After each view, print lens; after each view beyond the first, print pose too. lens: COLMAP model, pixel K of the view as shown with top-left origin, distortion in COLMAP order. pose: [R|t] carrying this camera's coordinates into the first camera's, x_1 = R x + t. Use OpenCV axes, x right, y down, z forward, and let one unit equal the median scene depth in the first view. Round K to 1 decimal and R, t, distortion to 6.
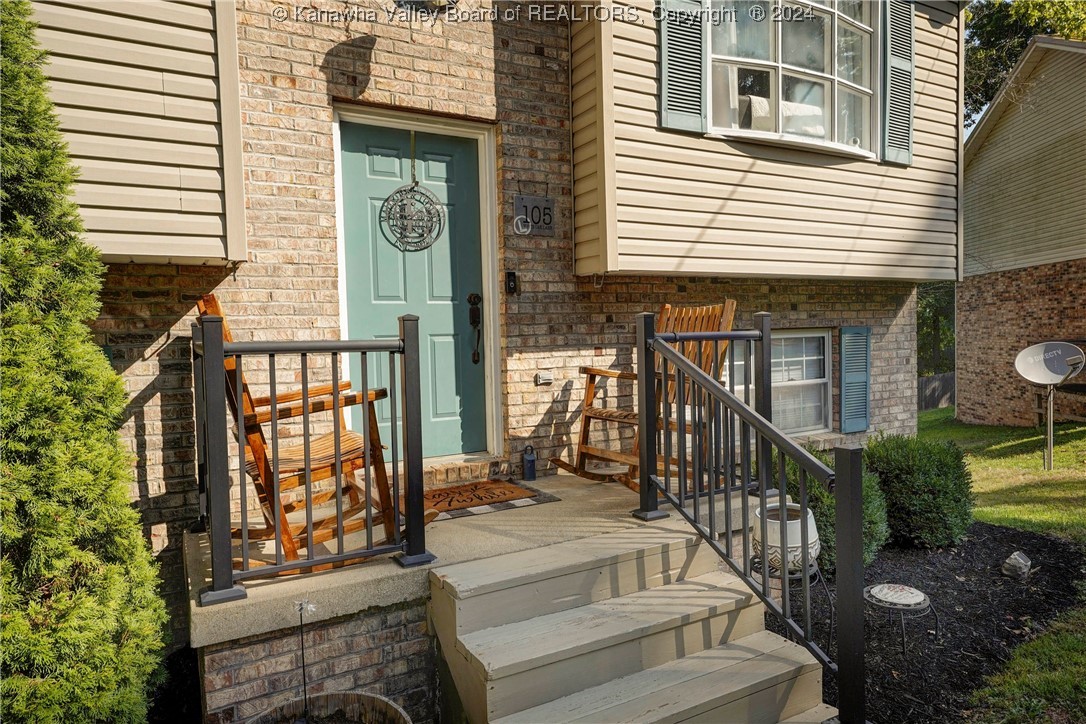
lens RADIAL K [[685.4, 0, 543.0], [0, 685.4, 362.0], [0, 0, 1]] dist [0.014912, 0.000772]
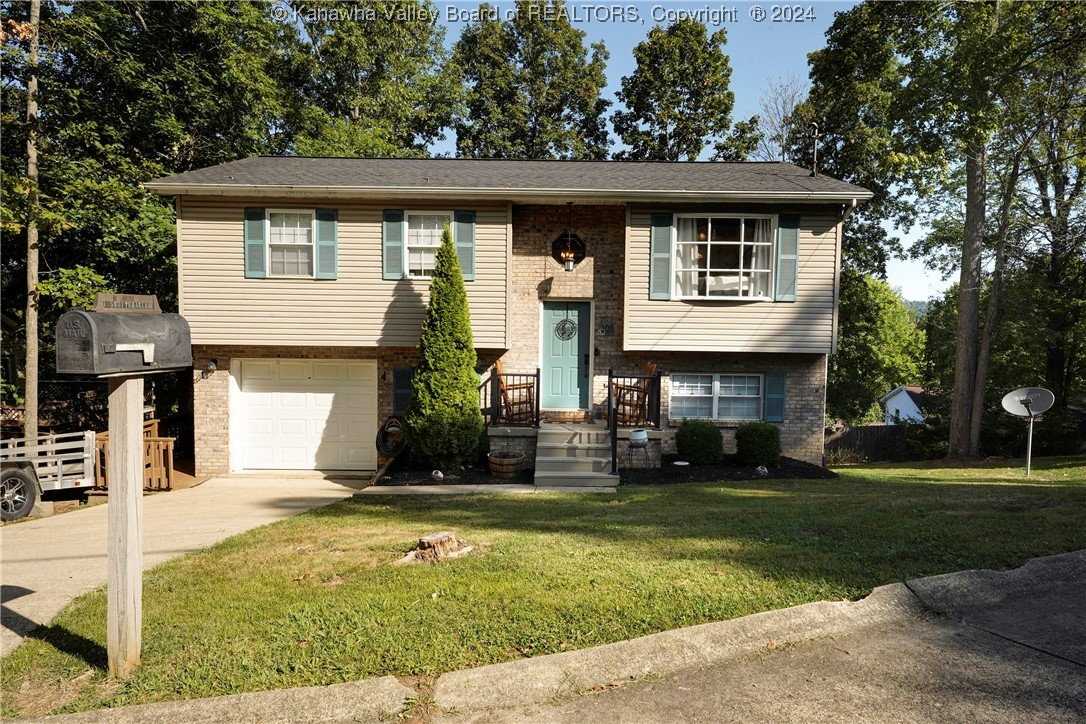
lens RADIAL K [[674.6, 0, 543.0], [0, 674.6, 362.0], [0, 0, 1]] dist [0.017482, 0.000180]
pose [[0.867966, 0.069054, -0.491798, 1.176567], [-0.057381, 0.997598, 0.038804, -0.170246], [0.493297, -0.005461, 0.869844, -1.623044]]
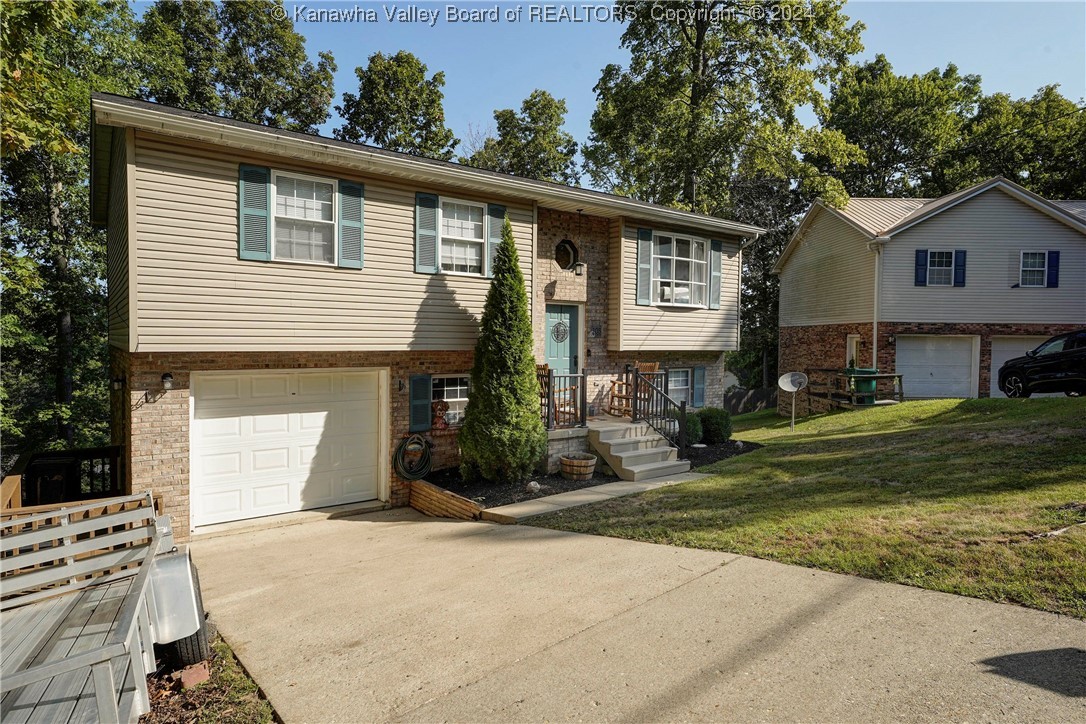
lens RADIAL K [[608.2, 0, 543.0], [0, 608.2, 362.0], [0, 0, 1]] dist [0.004418, 0.000514]
pose [[0.992663, 0.031041, 0.116860, -0.572994], [-0.030159, 0.999502, -0.009308, -0.041272], [-0.117091, 0.005715, 0.993105, -1.717671]]
